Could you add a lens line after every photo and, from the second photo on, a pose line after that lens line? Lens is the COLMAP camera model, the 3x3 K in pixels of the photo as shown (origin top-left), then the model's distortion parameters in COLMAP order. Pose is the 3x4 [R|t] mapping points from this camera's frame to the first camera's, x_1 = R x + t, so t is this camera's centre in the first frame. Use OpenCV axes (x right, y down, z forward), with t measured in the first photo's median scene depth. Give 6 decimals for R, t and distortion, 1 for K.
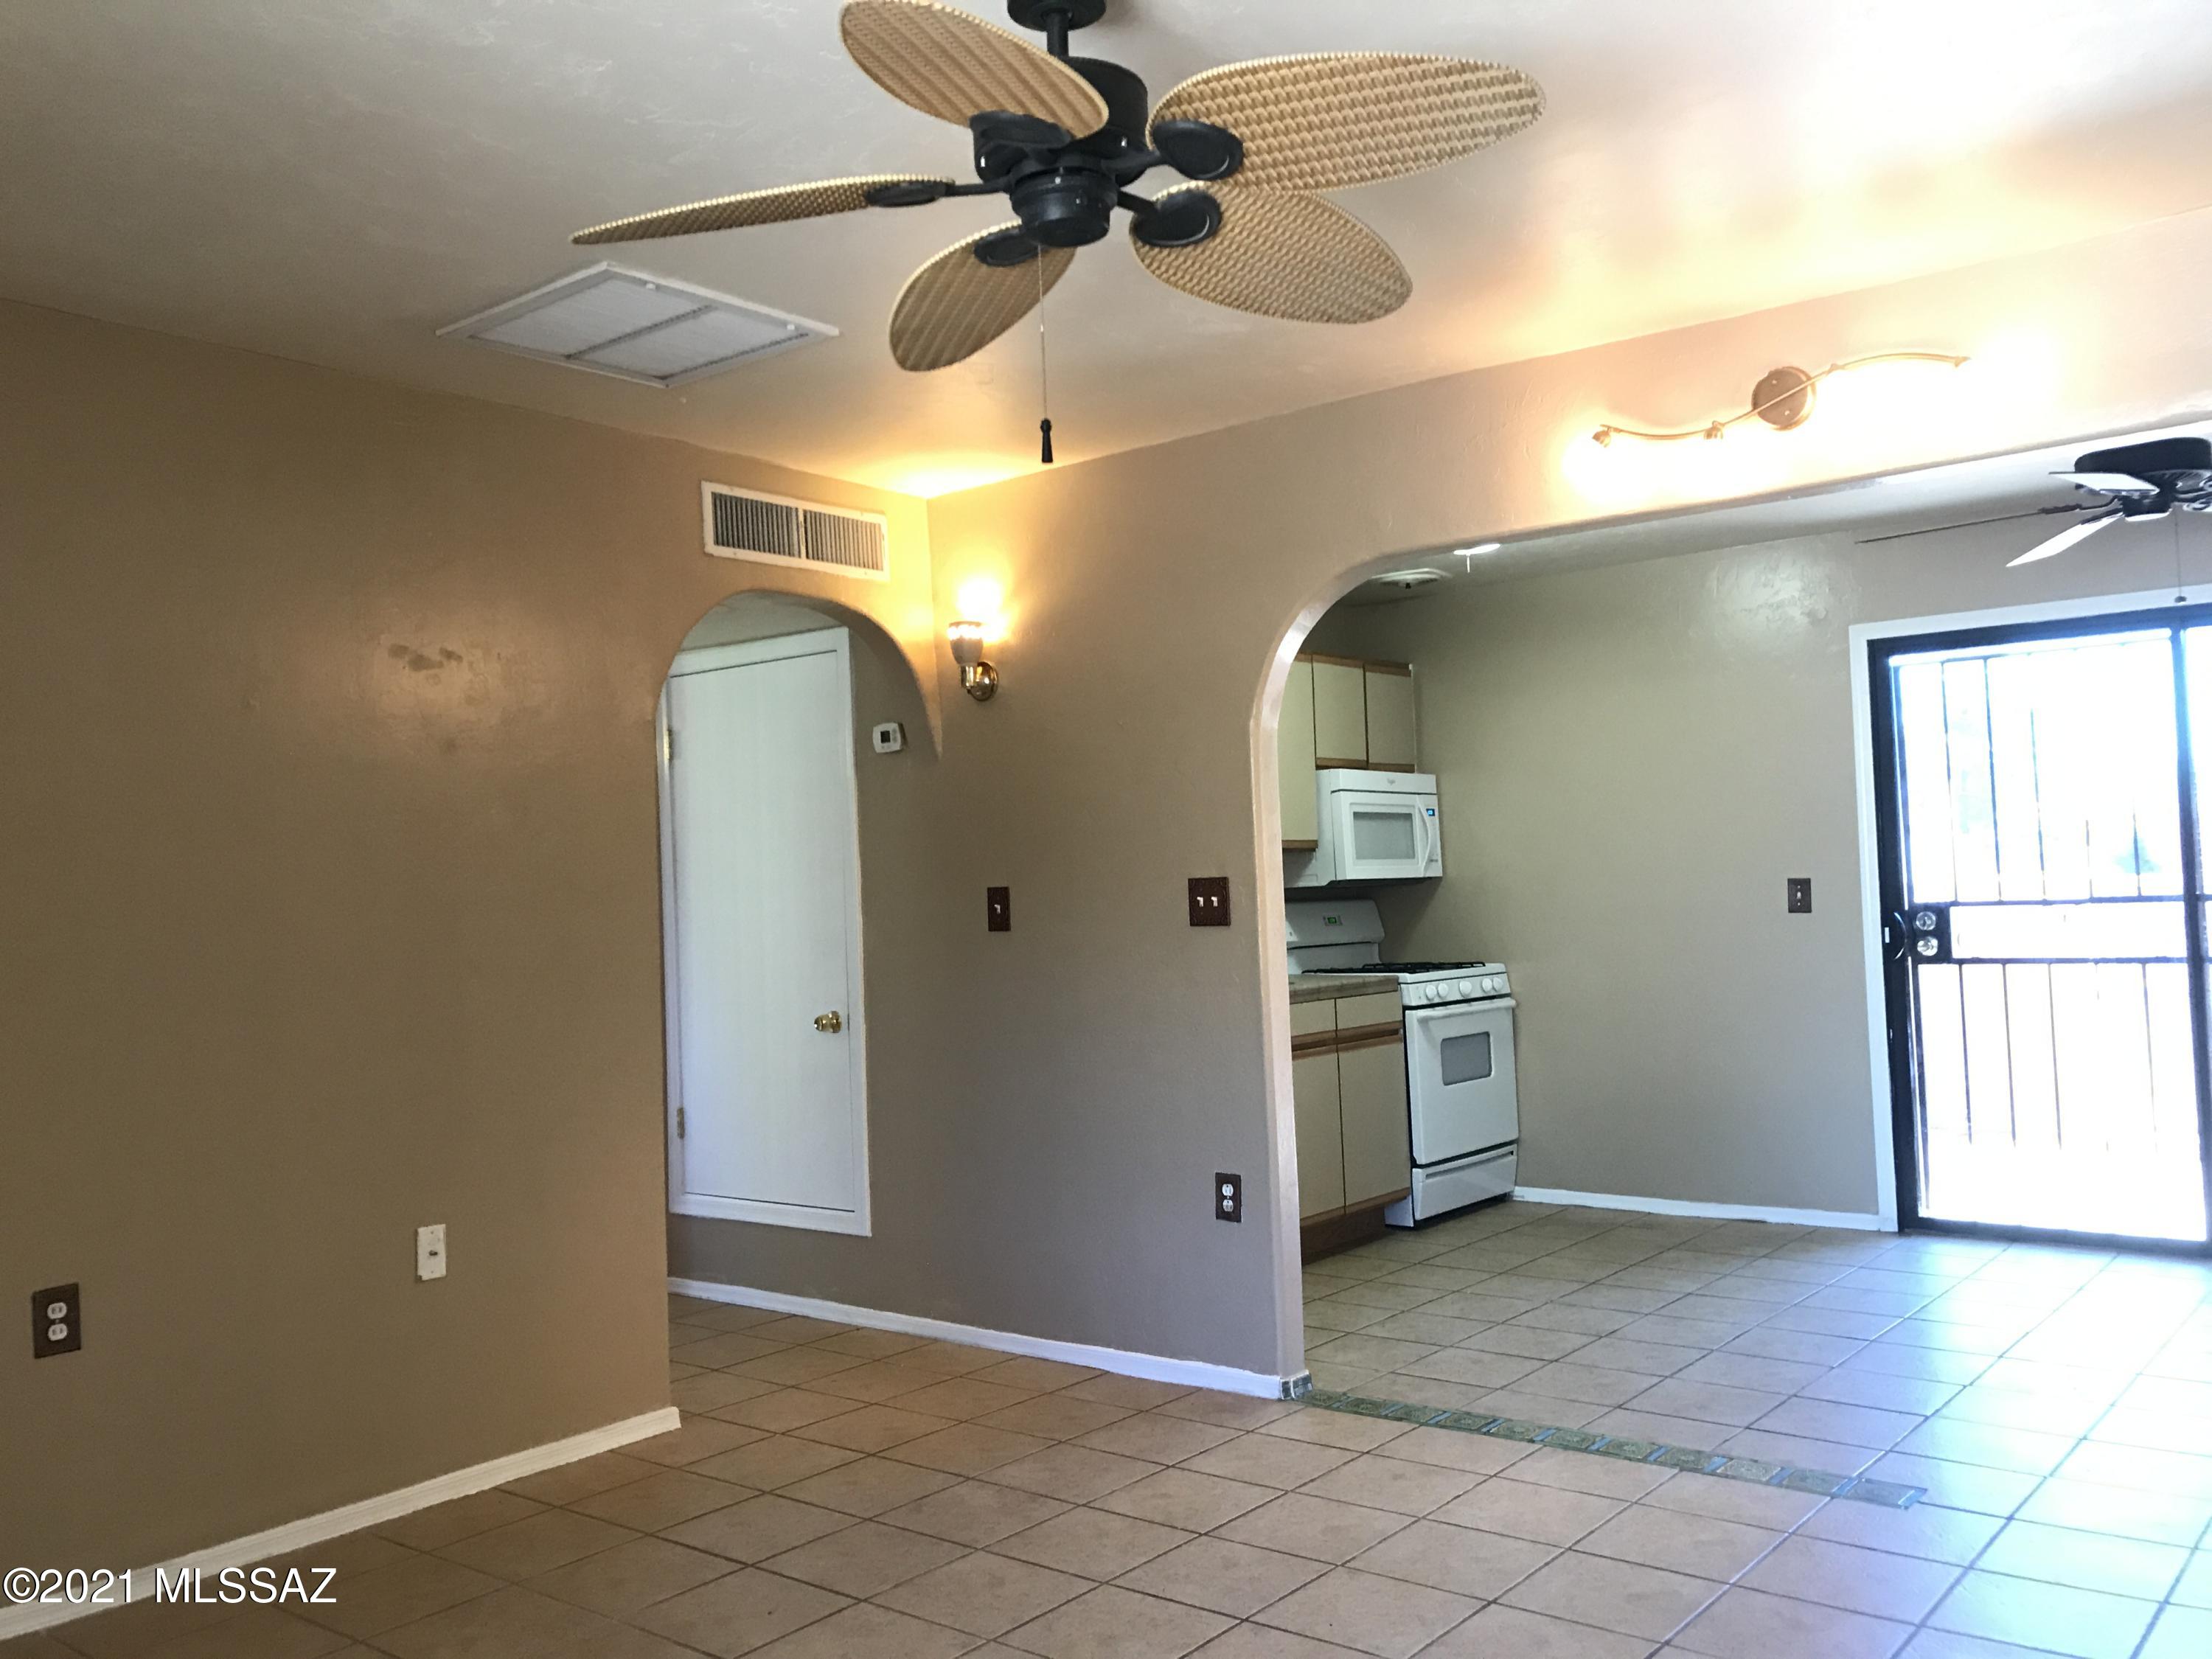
lens RADIAL K [[1837.0, 0, 1103.9], [0, 1837.0, 815.0], [0, 0, 1]] dist [0.049076, -0.050258]
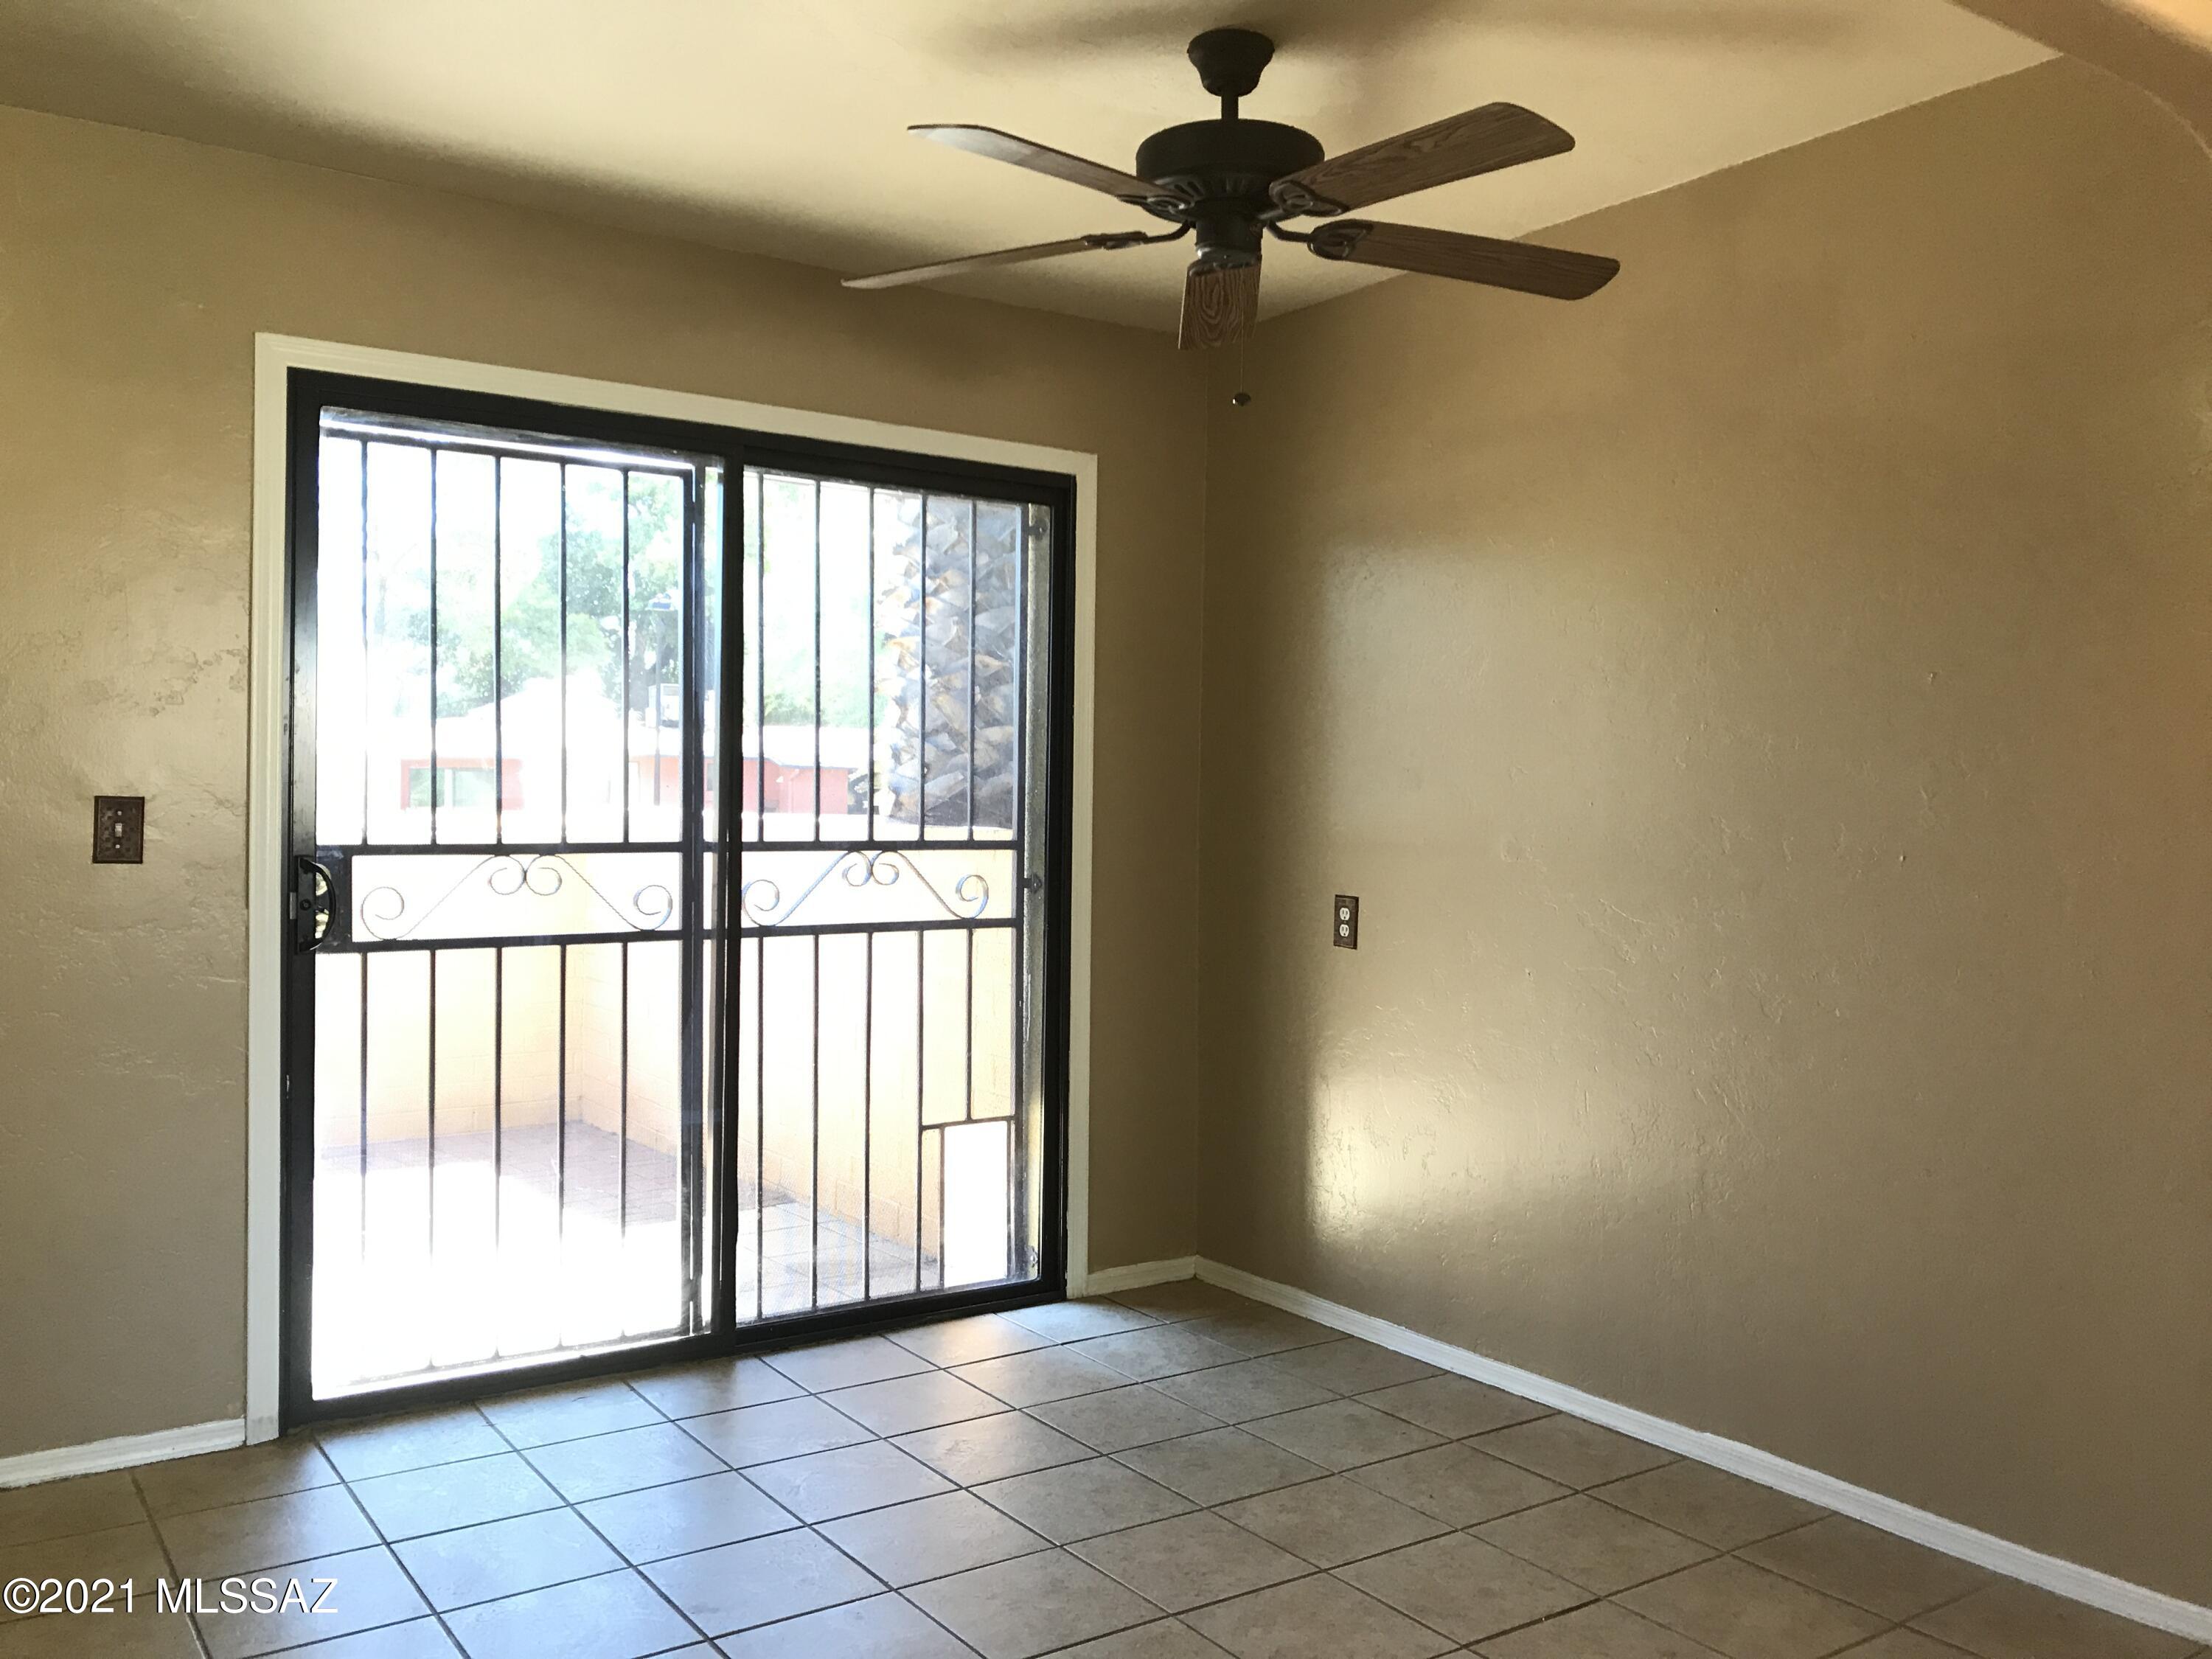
lens RADIAL K [[1837.0, 0, 1091.2], [0, 1837.0, 832.2], [0, 0, 1]] dist [0.049076, -0.050258]
pose [[0.283214, 0.023932, 0.958758, -0.055516], [-0.062679, 0.998013, -0.006397, 0.042990], [-0.957006, -0.058282, 0.284151, 0.842094]]
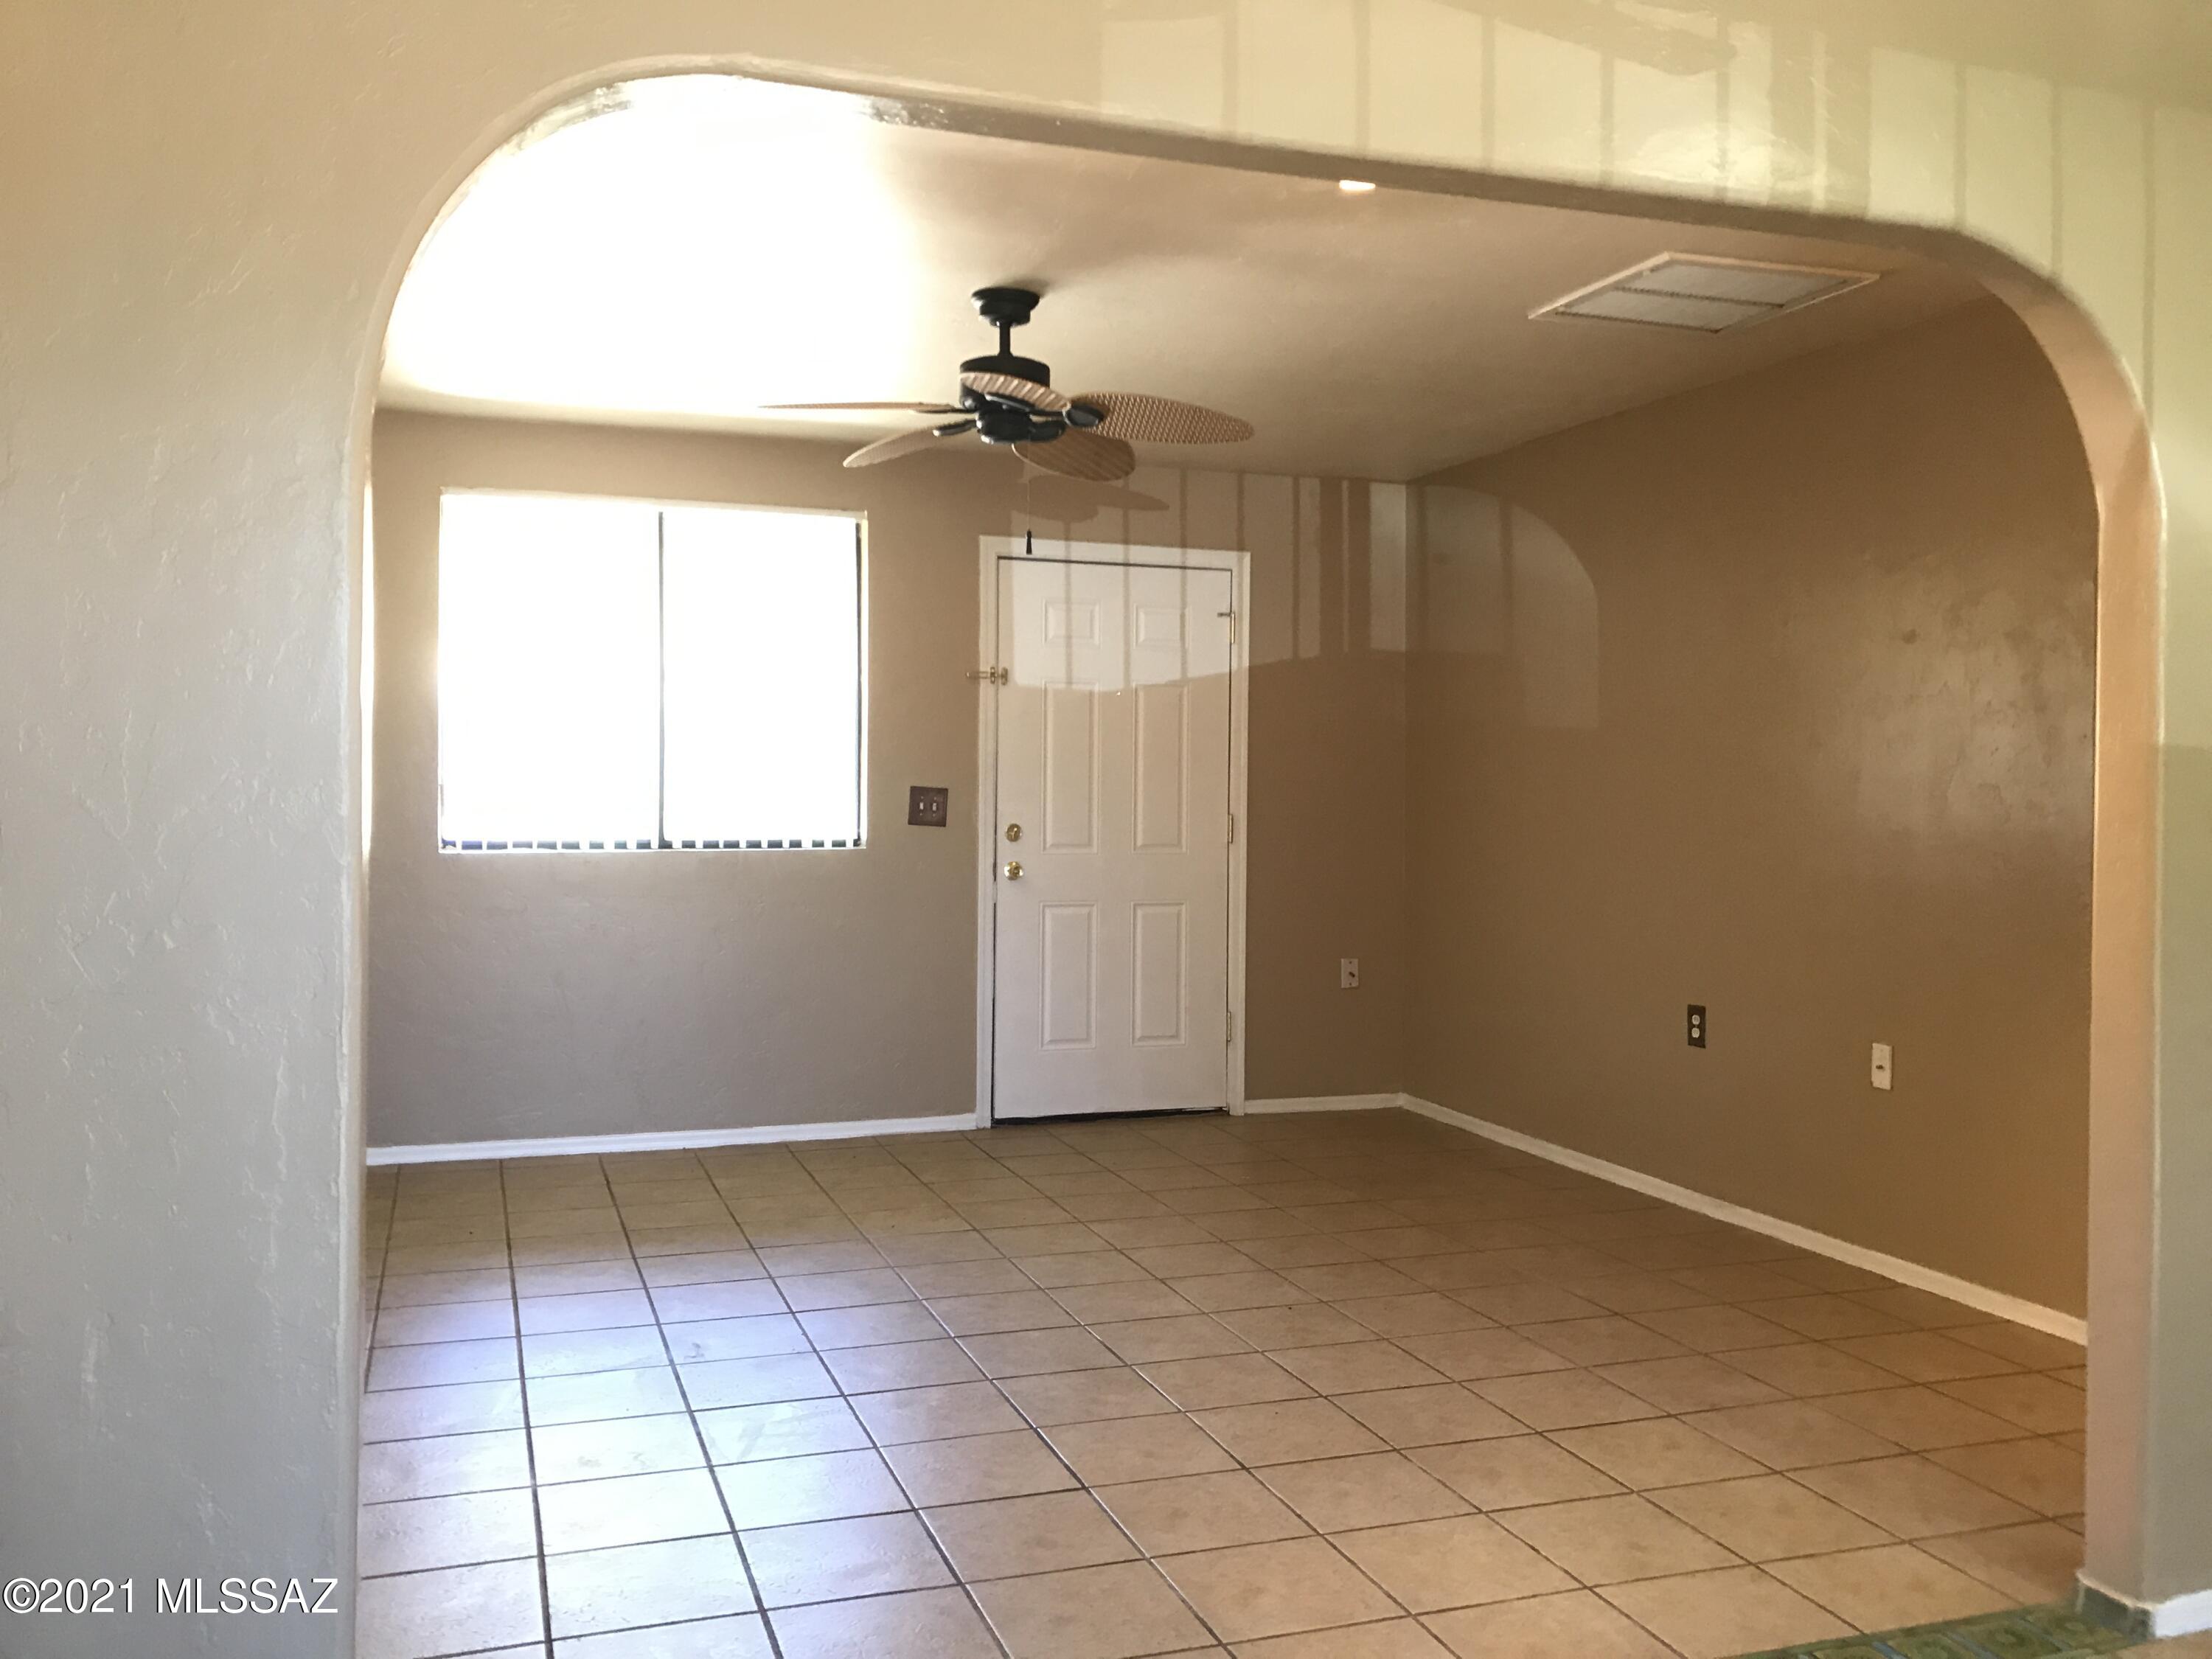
lens RADIAL K [[1837.0, 0, 1075.8], [0, 1837.0, 820.9], [0, 0, 1]] dist [0.049076, -0.050258]
pose [[-0.543410, 0.050219, -0.837964, 0.783005], [0.050539, 0.998356, 0.027056, 0.016879], [0.837944, -0.027647, -0.545055, 1.046213]]
